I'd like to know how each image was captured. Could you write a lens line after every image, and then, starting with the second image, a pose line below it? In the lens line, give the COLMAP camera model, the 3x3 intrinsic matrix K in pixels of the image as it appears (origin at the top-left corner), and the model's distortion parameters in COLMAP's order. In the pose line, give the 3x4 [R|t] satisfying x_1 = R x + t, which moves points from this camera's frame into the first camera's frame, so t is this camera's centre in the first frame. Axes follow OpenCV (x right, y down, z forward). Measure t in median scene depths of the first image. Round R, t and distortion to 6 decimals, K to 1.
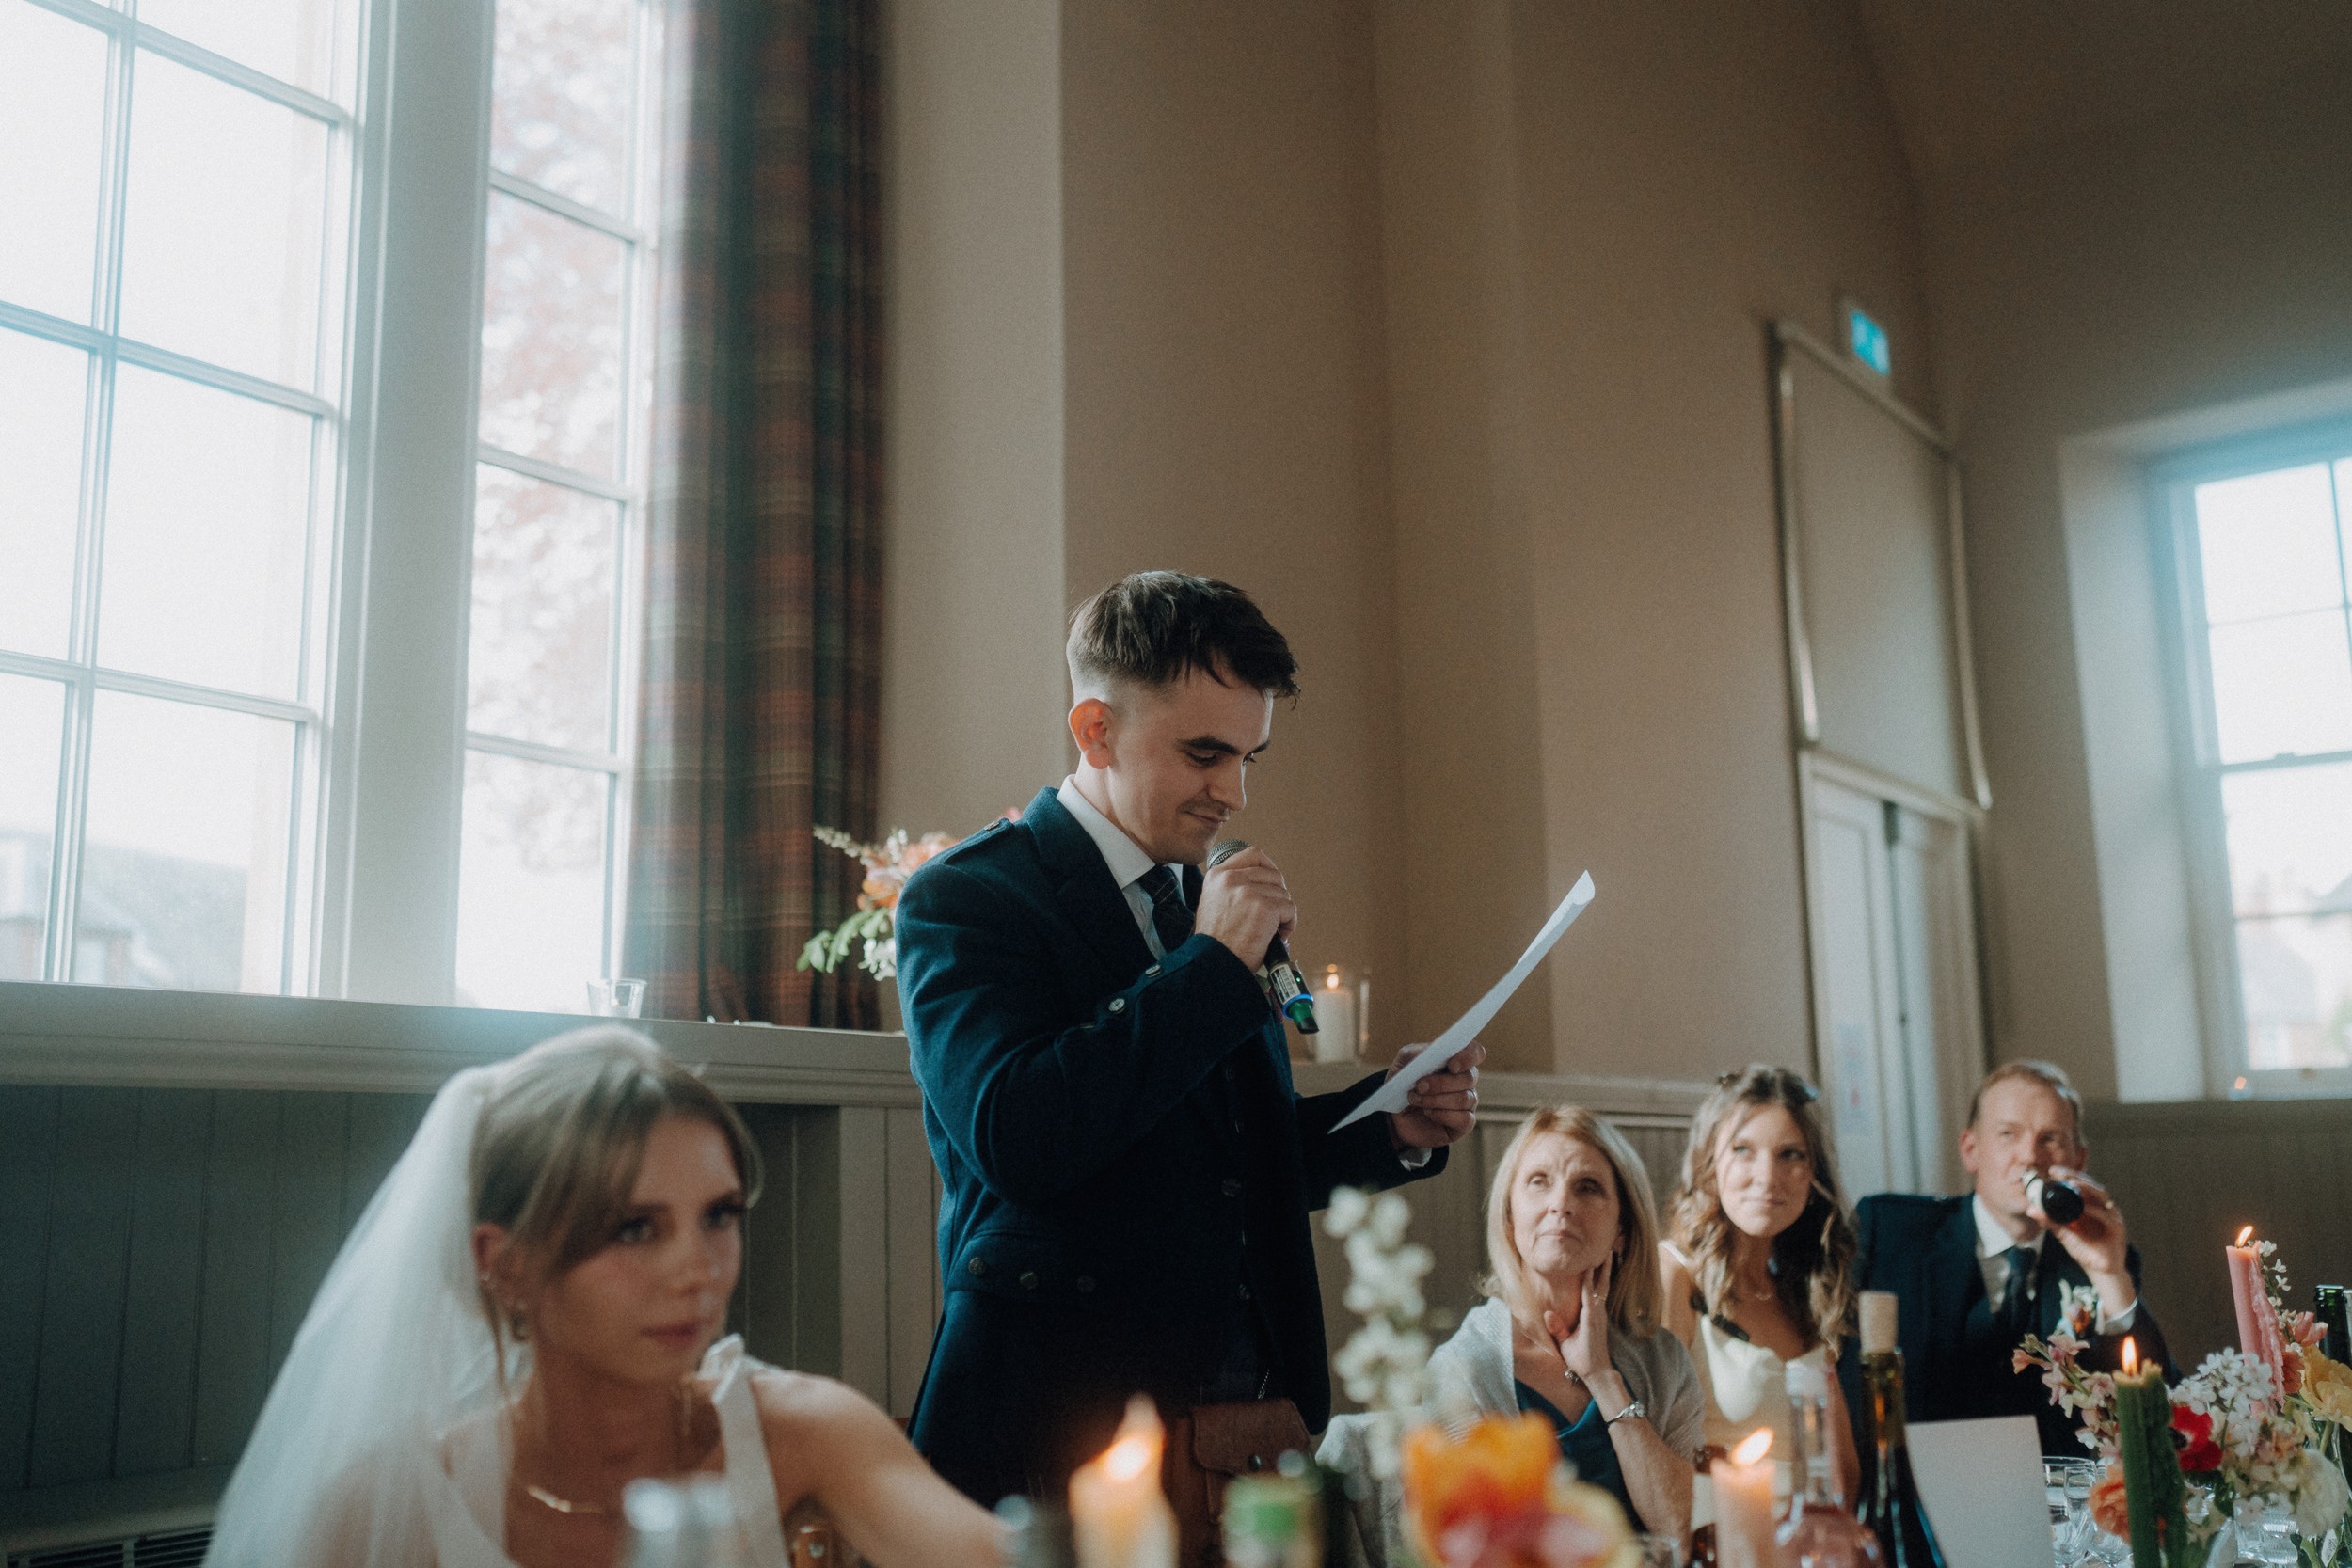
lens RADIAL K [[2284.2, 0, 1171.9], [0, 2284.2, 777.5], [0, 0, 1]] dist [-0.014542, 0.095501]
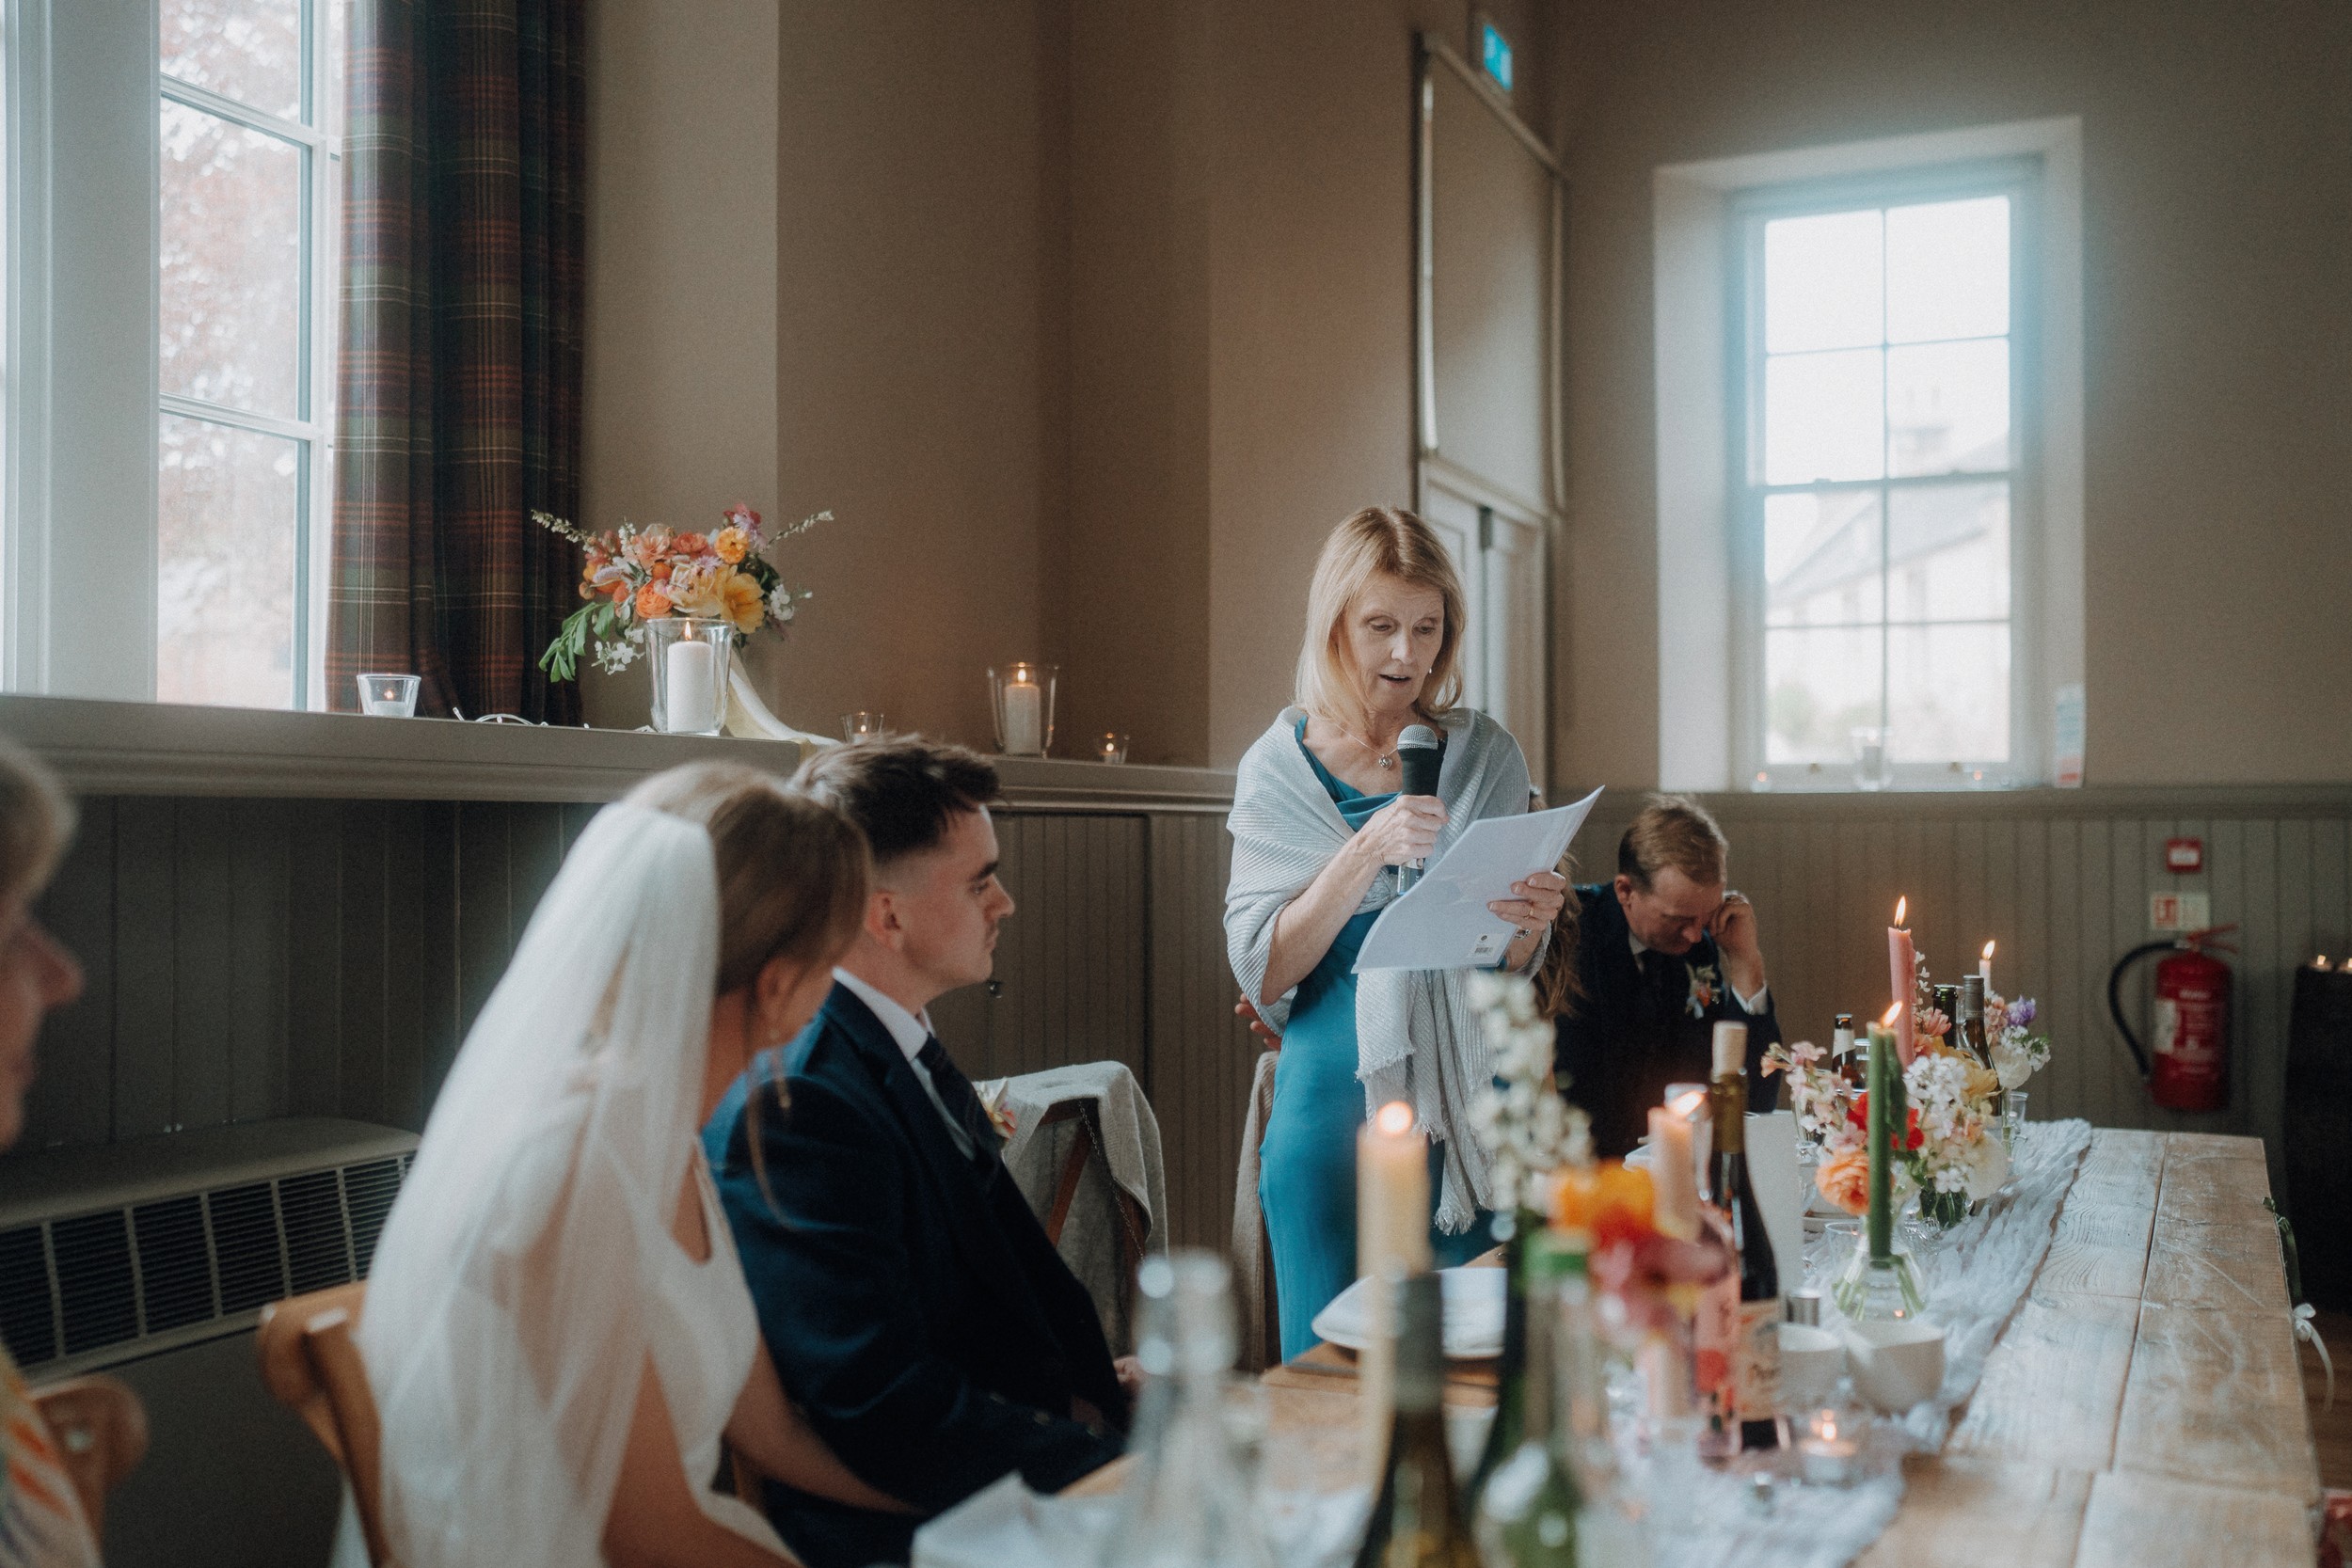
lens RADIAL K [[2284.2, 0, 1171.9], [0, 2284.2, 777.5], [0, 0, 1]] dist [-0.014542, 0.095501]
pose [[0.975705, 0.021988, 0.217980, -0.096564], [-0.055149, 0.987563, 0.147234, -0.023737], [-0.212032, -0.155679, 0.964783, -0.022697]]
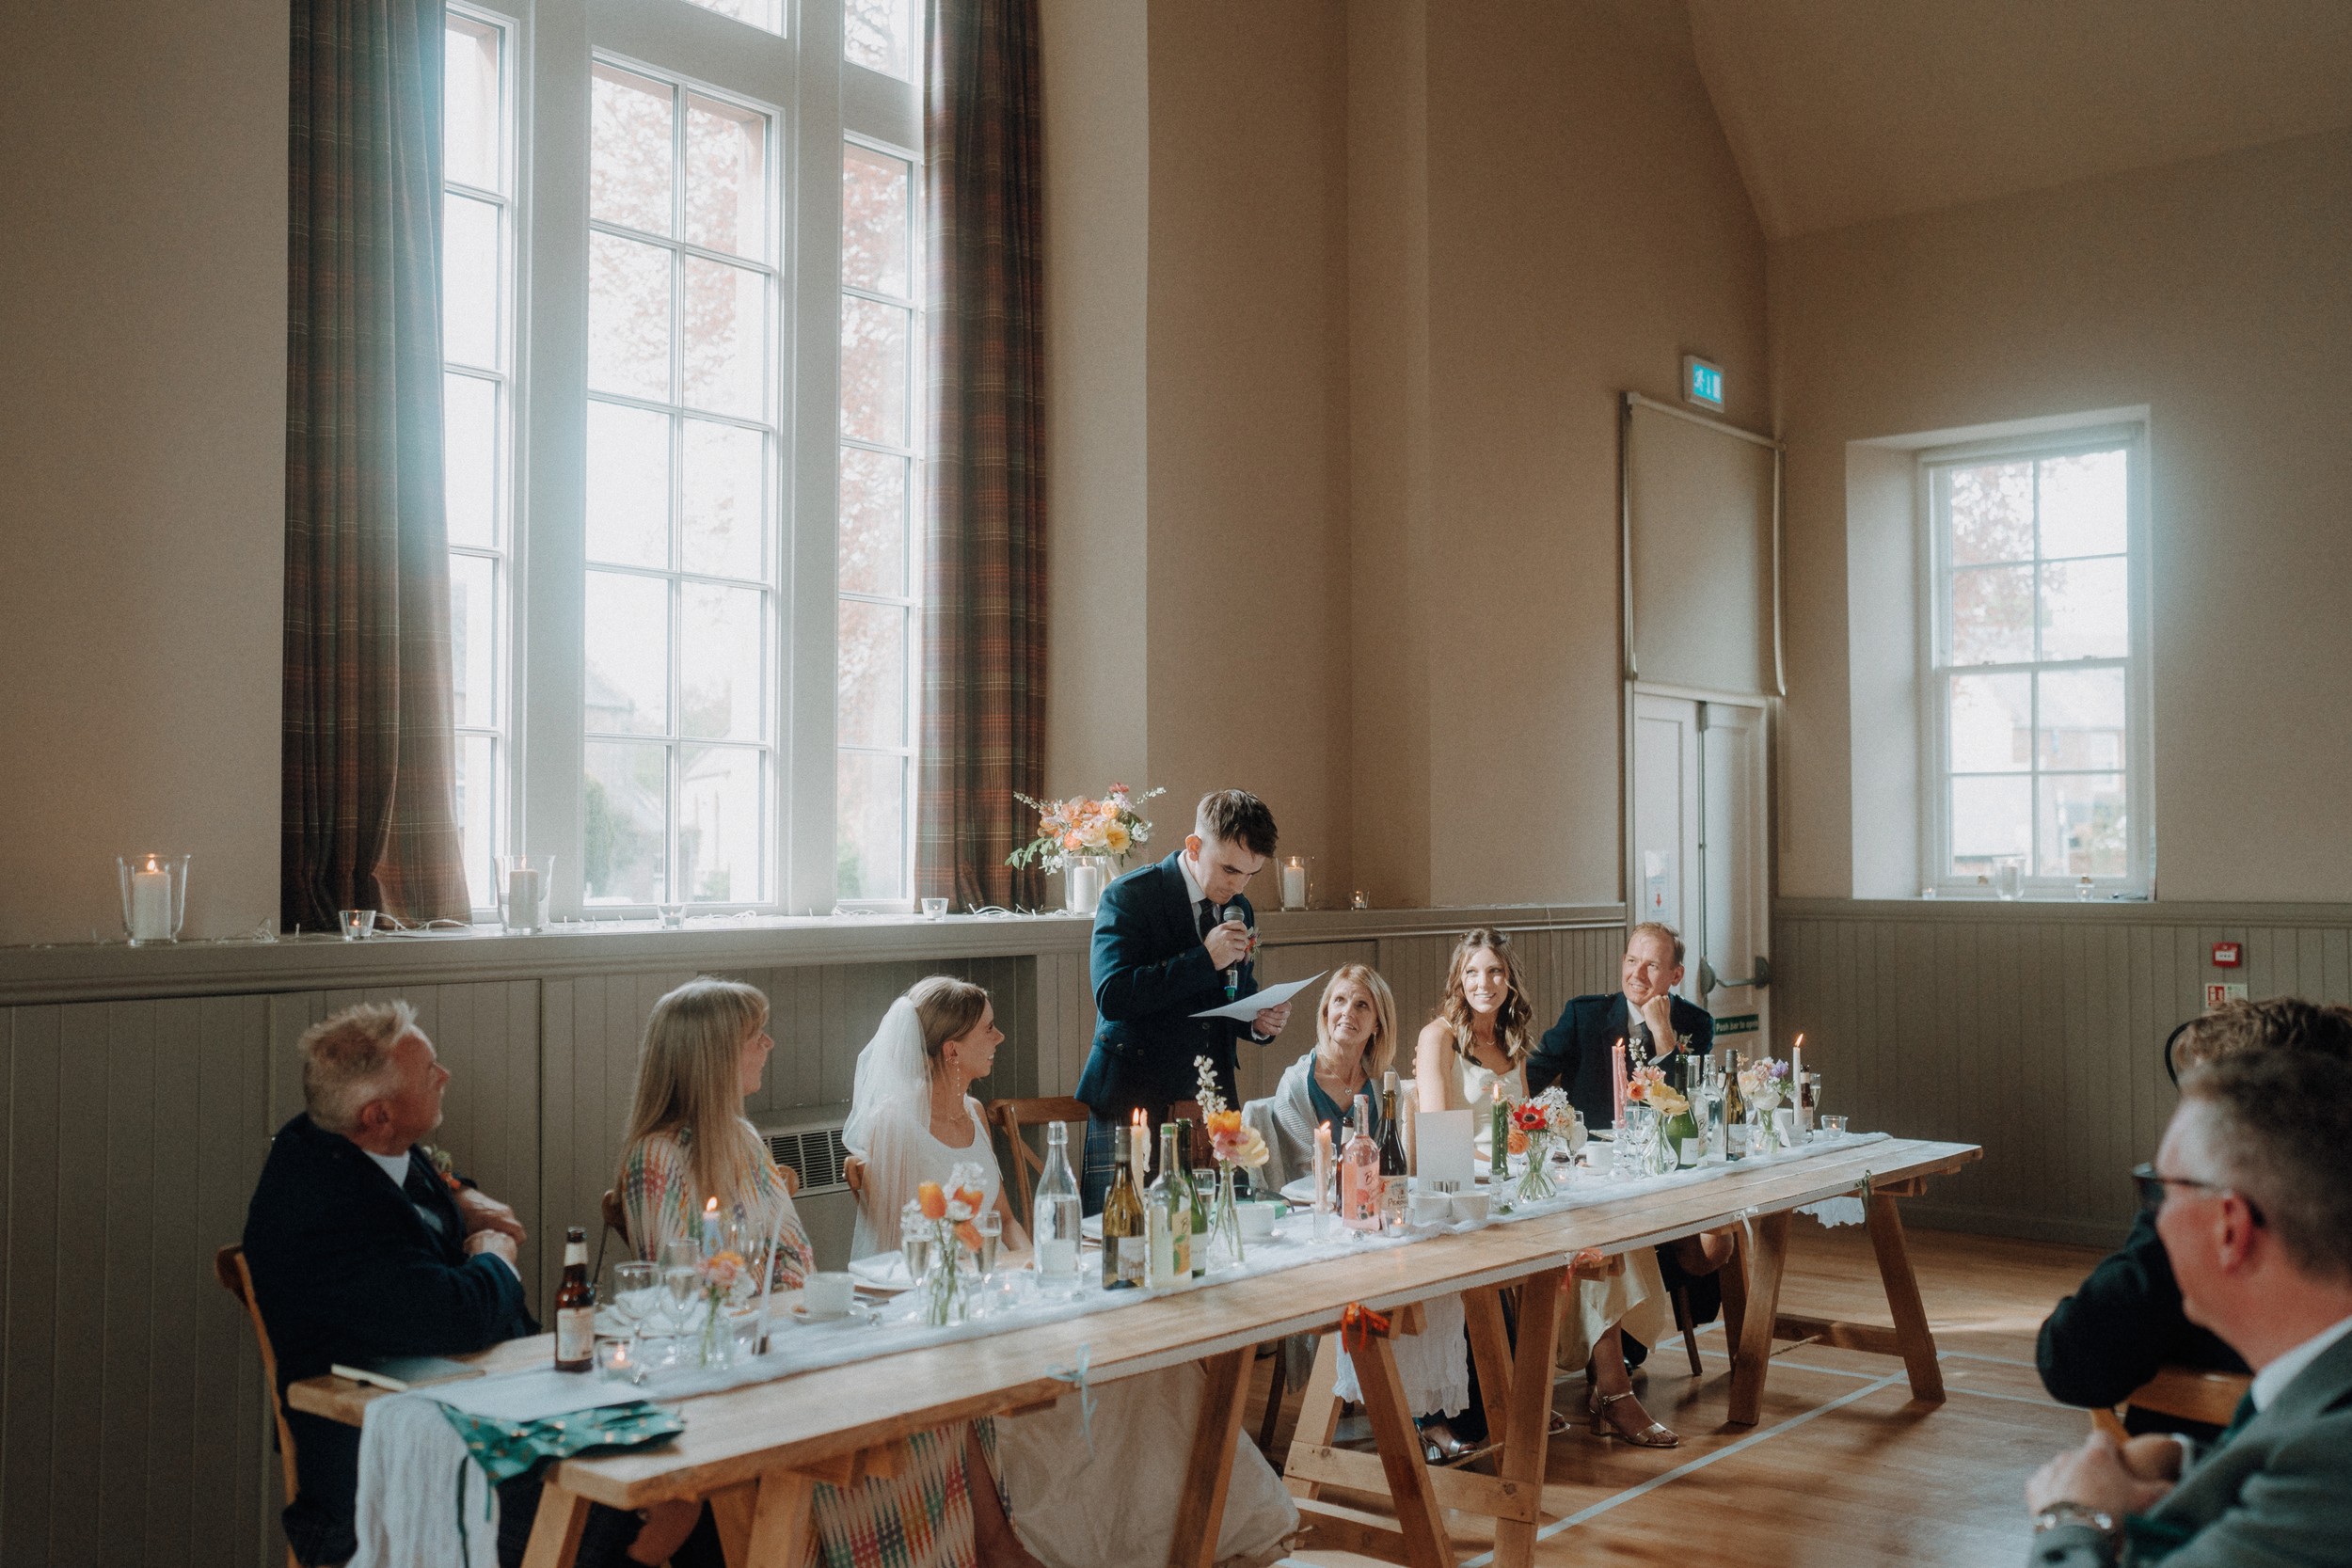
lens RADIAL K [[2284.2, 0, 1171.9], [0, 2284.2, 777.5], [0, 0, 1]] dist [-0.014542, 0.095501]
pose [[0.998794, 0.014033, -0.047051, 0.063291], [-0.007165, 0.989683, 0.143094, -0.257086], [0.048574, -0.142584, 0.988590, -0.855090]]
